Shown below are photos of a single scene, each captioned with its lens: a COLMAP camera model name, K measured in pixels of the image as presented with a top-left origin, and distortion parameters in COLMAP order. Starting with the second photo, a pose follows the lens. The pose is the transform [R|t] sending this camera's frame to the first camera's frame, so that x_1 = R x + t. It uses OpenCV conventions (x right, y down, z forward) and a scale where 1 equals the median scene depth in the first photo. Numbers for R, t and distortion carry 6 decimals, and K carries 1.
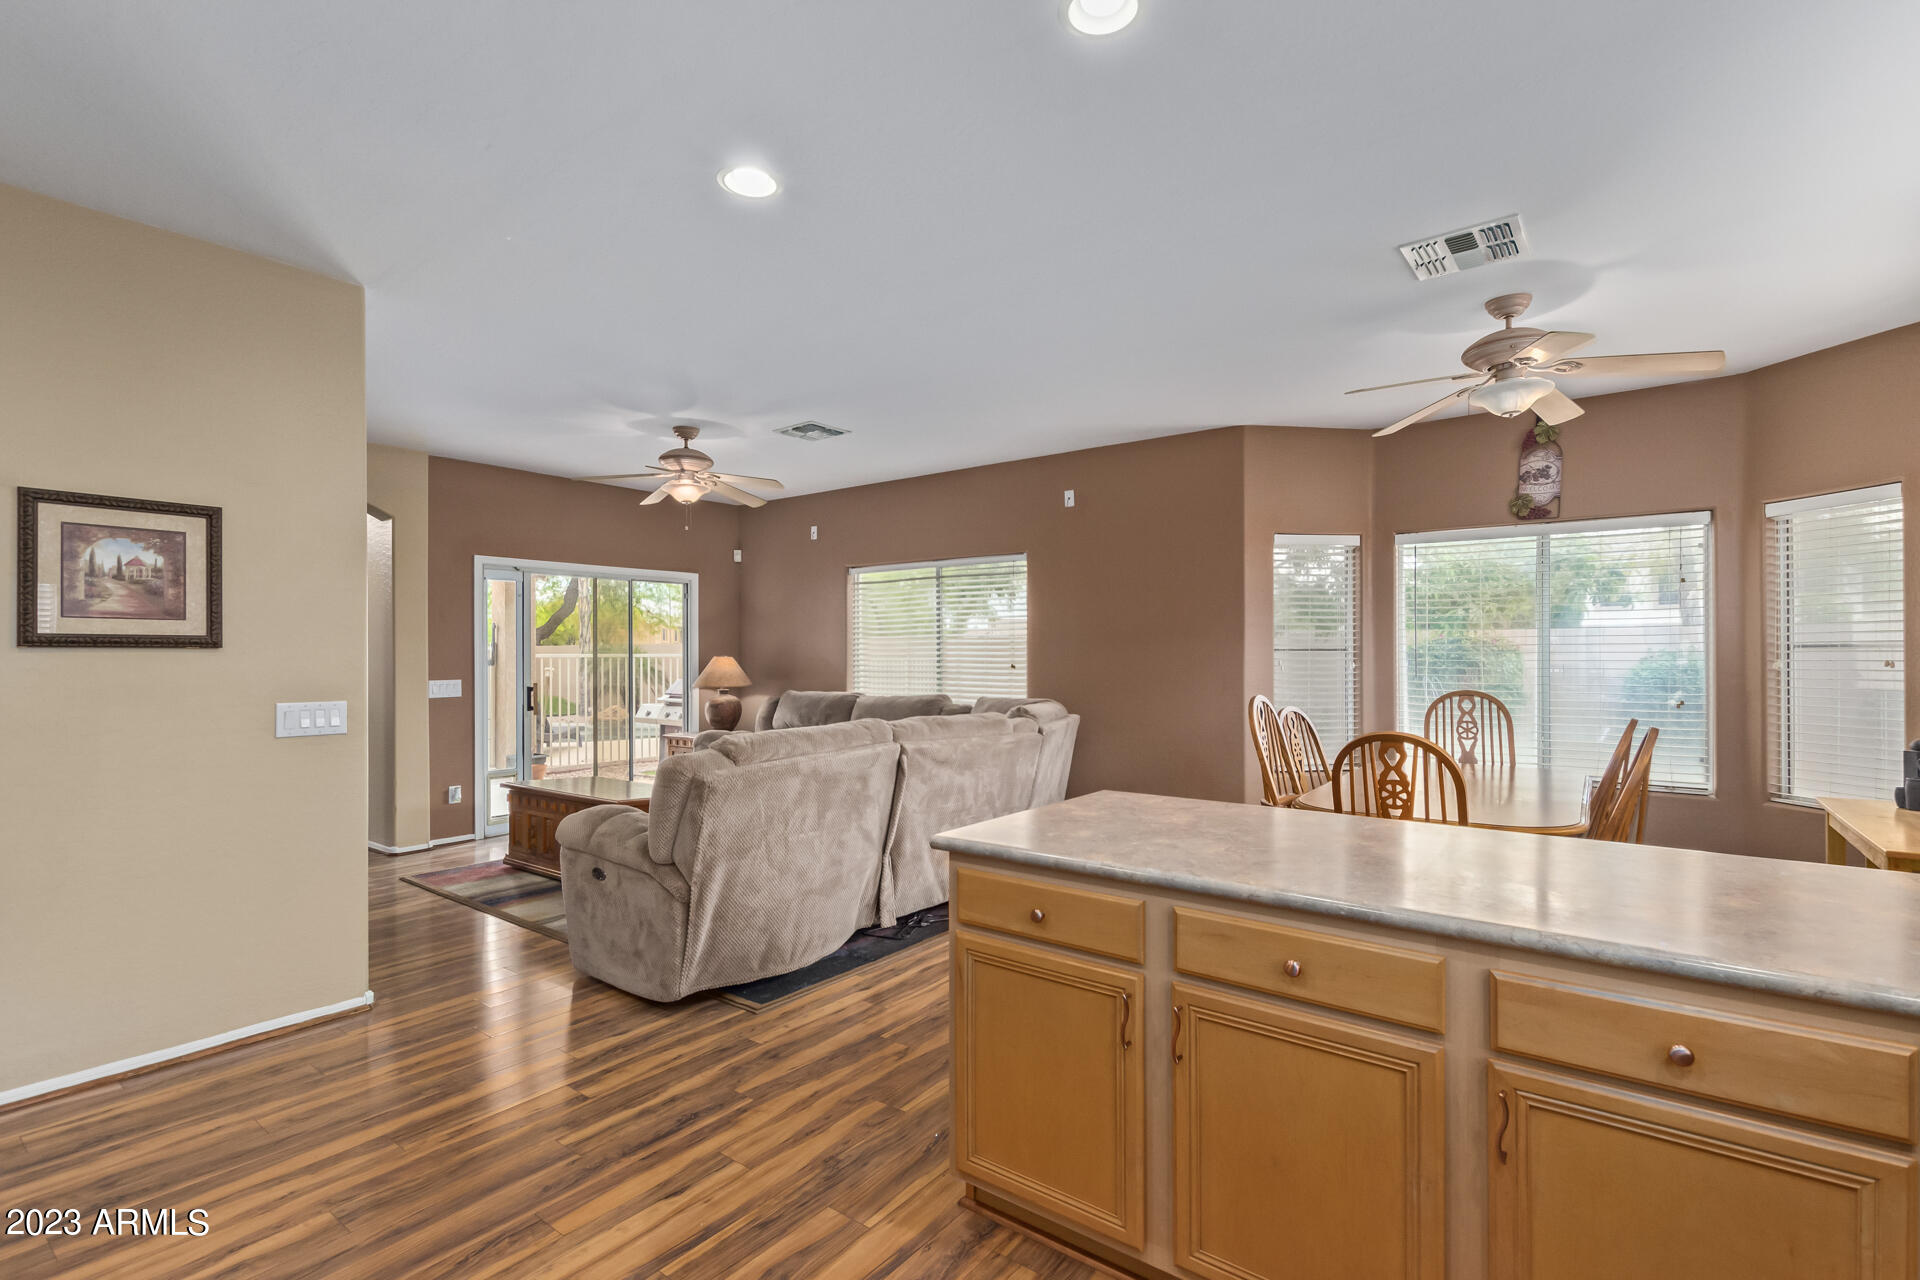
lens RADIAL K [[879.4, 0, 958.1], [0, 879.4, 647.8], [0, 0, 1]] dist [0.000981, 0.000045]
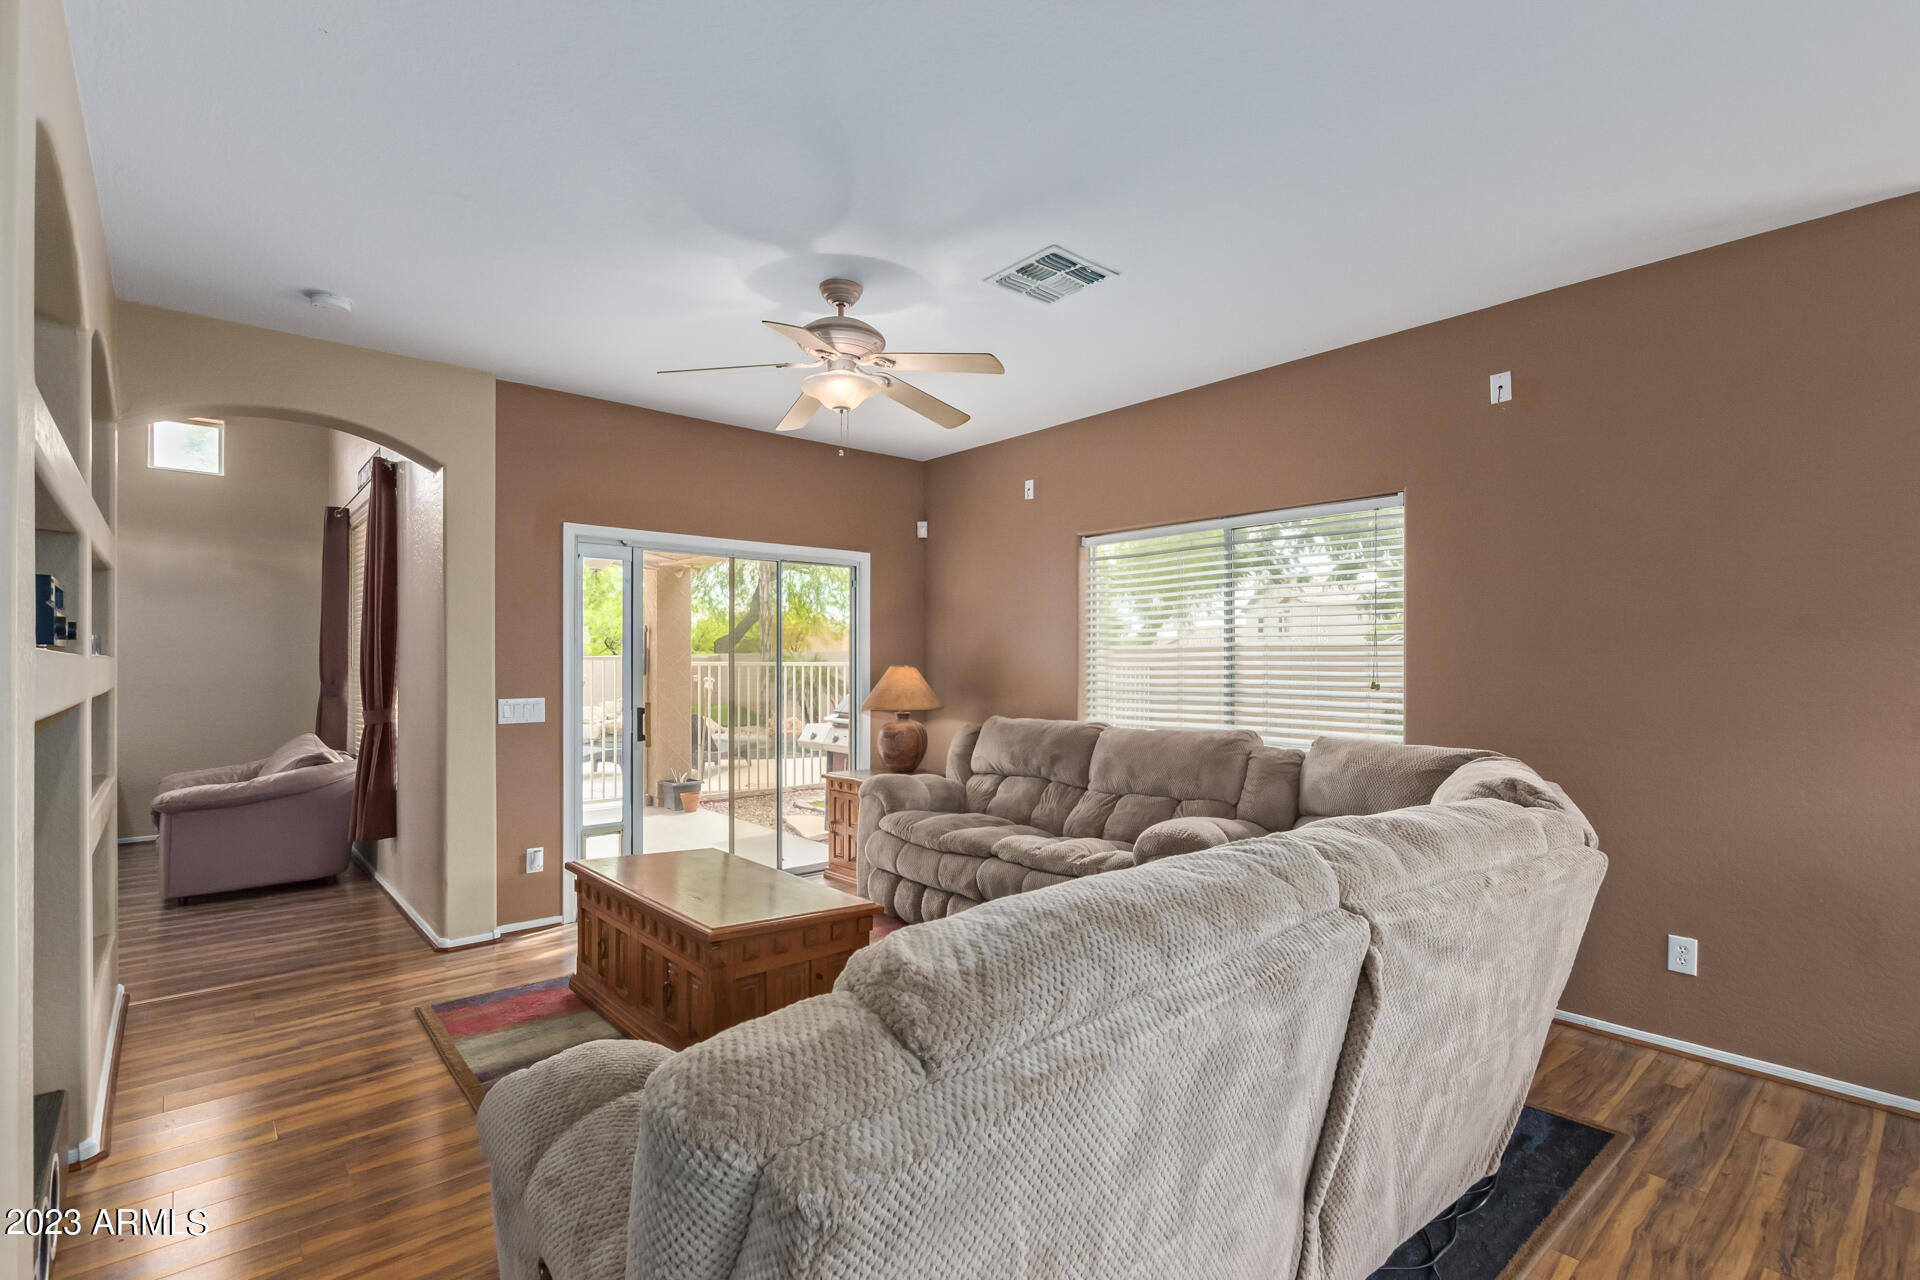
lens RADIAL K [[885.8, 0, 957.8], [0, 885.8, 666.8], [0, 0, 1]] dist [0.000896, 0.000036]
pose [[0.979485, 0.005496, -0.201442, -0.088946], [-0.003160, 0.999924, 0.011916, 0.001570], [0.201492, -0.011035, 0.979428, 0.346217]]
